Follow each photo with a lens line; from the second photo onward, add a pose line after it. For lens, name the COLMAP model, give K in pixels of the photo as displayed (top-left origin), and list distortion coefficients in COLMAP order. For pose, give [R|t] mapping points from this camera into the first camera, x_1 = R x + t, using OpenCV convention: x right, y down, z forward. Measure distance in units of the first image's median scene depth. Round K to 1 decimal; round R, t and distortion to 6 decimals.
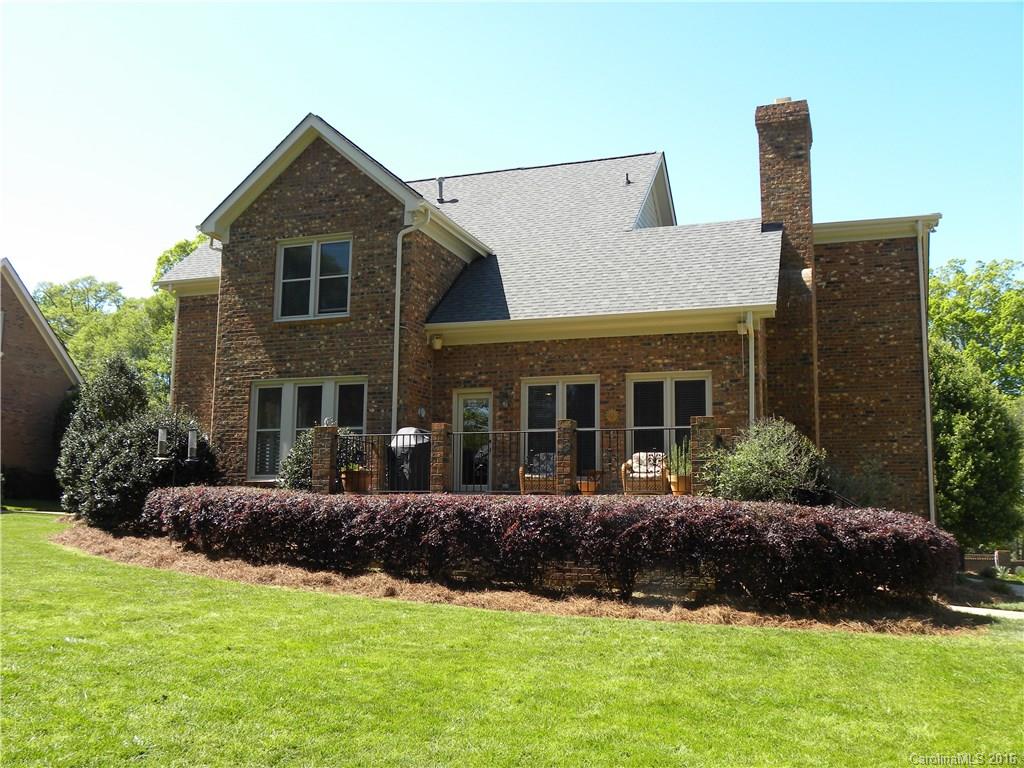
lens RADIAL K [[969.9, 0, 513.1], [0, 969.9, 382.7], [0, 0, 1]] dist [-0.024767, 0.000000]
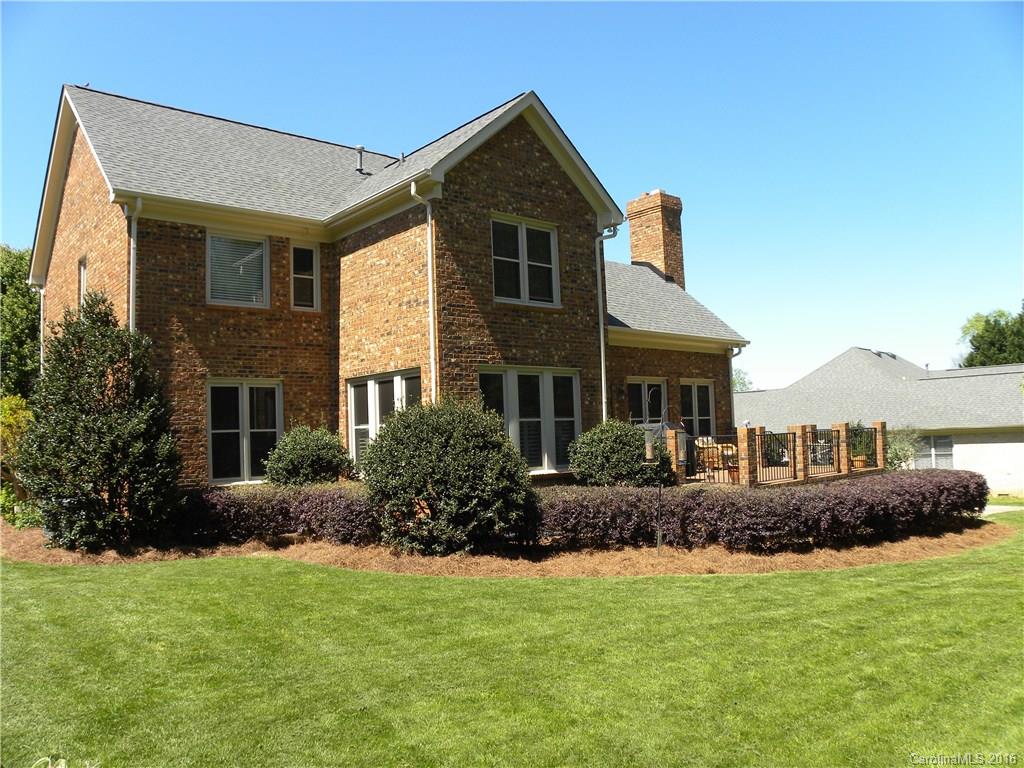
lens RADIAL K [[784.2, 0, 512.2], [0, 784.2, 388.2], [0, 0, 1]] dist [-0.134199, 0.068293]
pose [[0.476180, 0.023868, 0.879024, -0.892630], [-0.080068, 0.996656, 0.016312, 0.005132], [-0.875695, -0.078149, 0.476499, 0.635012]]
